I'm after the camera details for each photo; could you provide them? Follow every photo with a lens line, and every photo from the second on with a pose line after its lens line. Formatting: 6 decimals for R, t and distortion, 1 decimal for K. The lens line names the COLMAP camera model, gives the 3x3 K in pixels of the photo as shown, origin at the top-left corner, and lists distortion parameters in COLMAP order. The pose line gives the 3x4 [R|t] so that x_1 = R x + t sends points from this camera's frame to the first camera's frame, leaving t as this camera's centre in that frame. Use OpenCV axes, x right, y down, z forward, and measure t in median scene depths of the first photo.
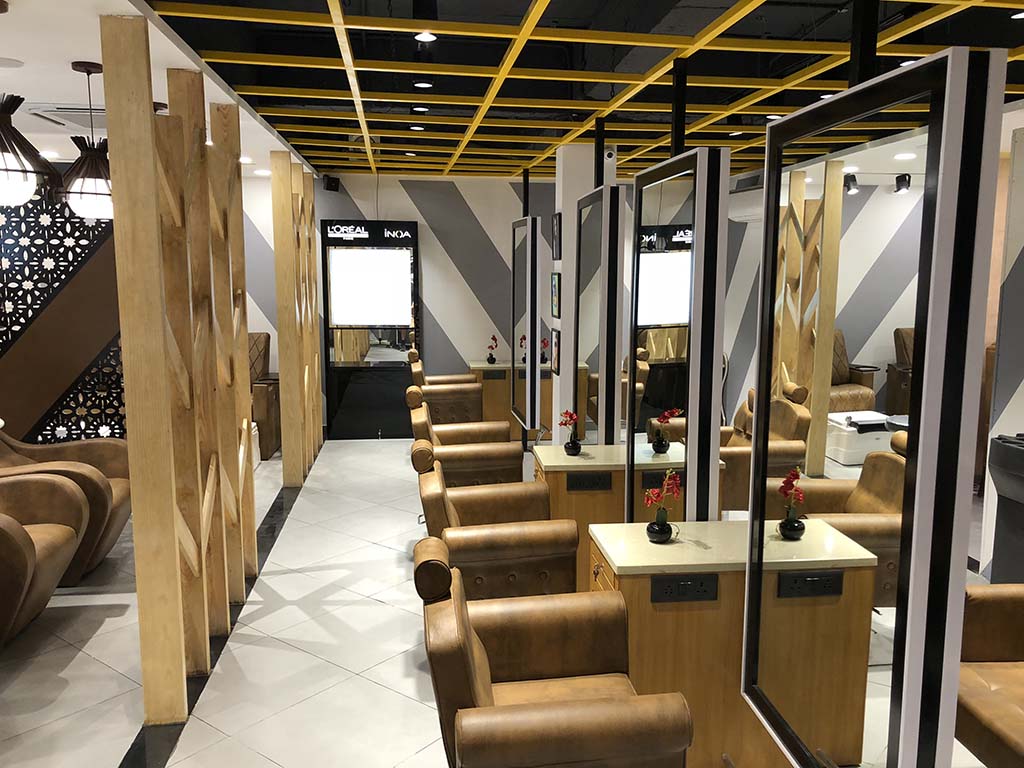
lens RADIAL K [[825.8, 0, 513.0], [0, 825.8, 382.5], [0, 0, 1]] dist [0.013692, 0.003753]
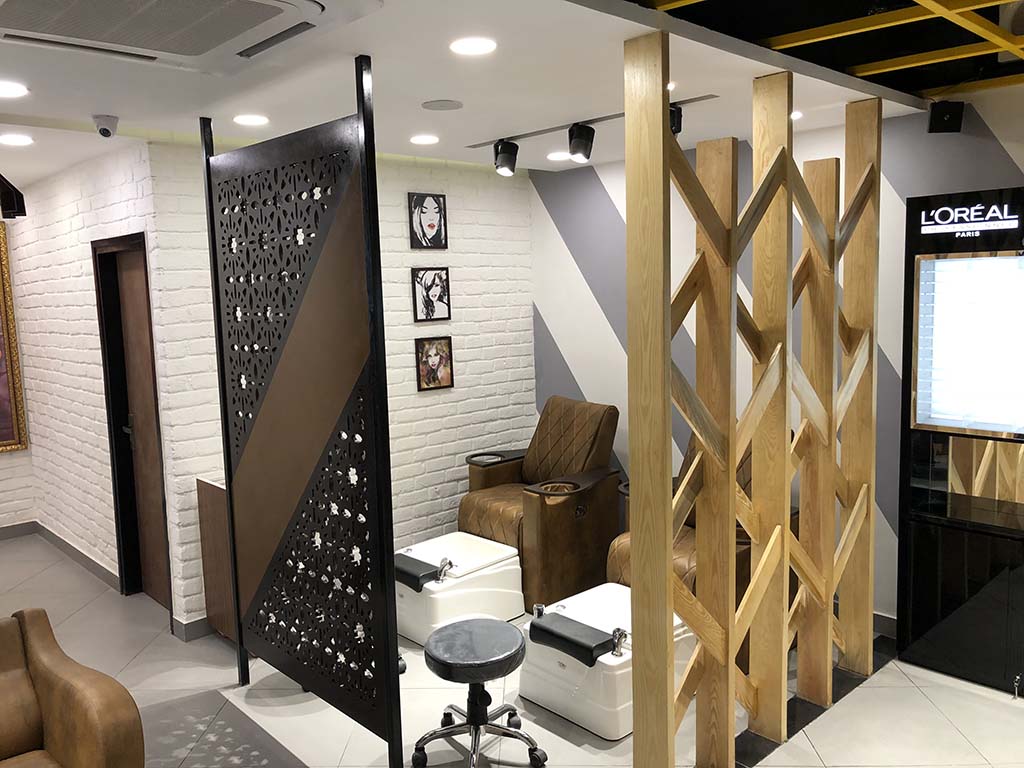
lens RADIAL K [[825.8, 0, 512.6], [0, 825.8, 382.0], [0, 0, 1]] dist [0.013692, 0.003753]
pose [[0.580749, 0.070192, -0.811051, 0.022793], [-0.087176, 0.995909, 0.023769, -0.085793], [0.809402, 0.056900, 0.584492, 0.552800]]
